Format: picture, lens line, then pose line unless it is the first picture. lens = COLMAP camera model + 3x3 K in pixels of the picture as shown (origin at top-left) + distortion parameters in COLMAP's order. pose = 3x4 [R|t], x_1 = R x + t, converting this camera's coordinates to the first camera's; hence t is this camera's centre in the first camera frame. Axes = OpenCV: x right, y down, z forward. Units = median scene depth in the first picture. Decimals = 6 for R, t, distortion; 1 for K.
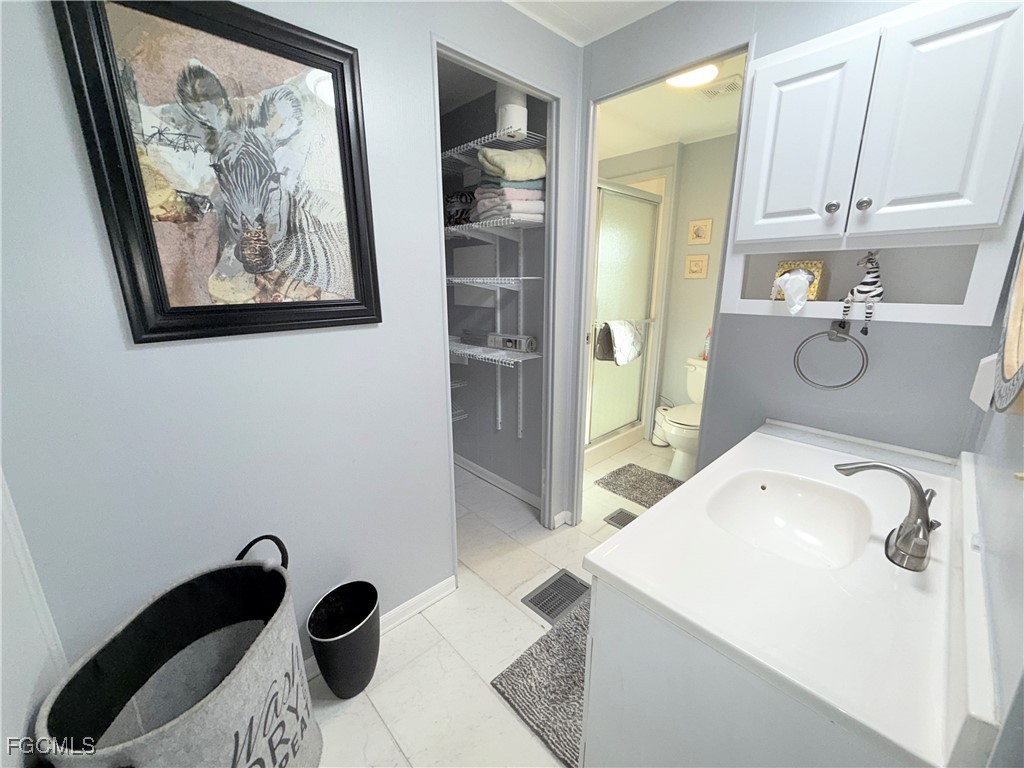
lens RADIAL K [[409.3, 0, 509.6], [0, 409.3, 384.6], [0, 0, 1]] dist [-0.000383, 0.000015]
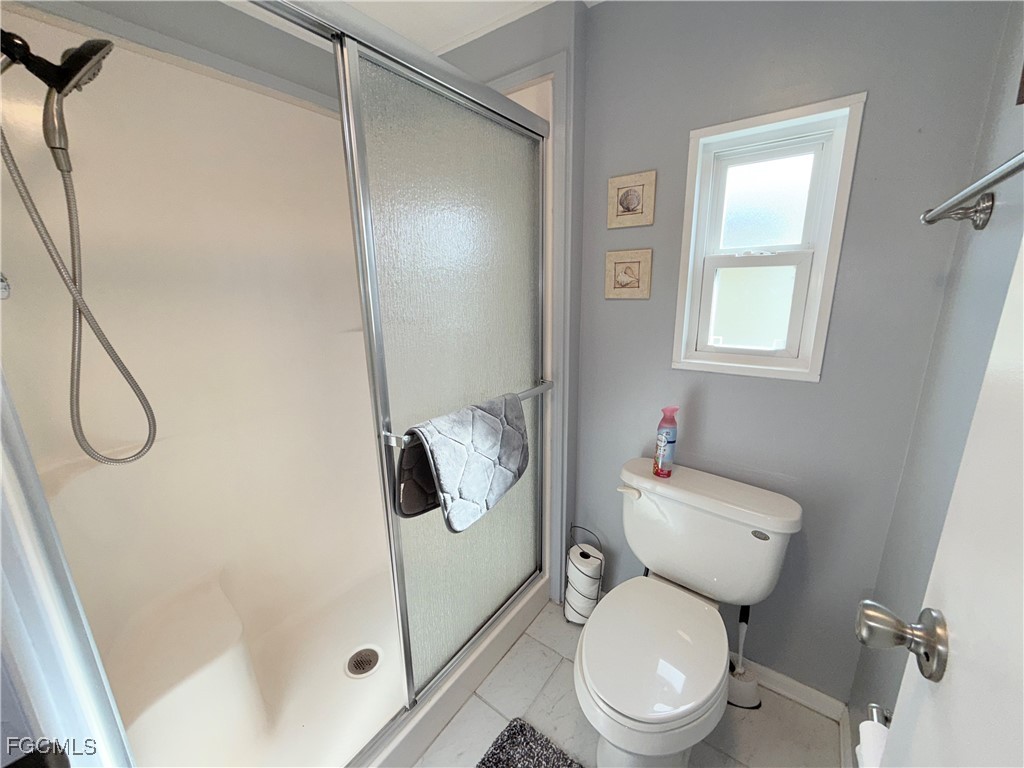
lens RADIAL K [[409.3, 0, 509.6], [0, 409.3, 384.6], [0, 0, 1]] dist [-0.000383, 0.000015]
pose [[0.985383, -0.058103, 0.160137, 0.242496], [0.059287, 0.998237, -0.002627, -0.171137], [-0.159702, 0.012083, 0.987091, 0.565607]]
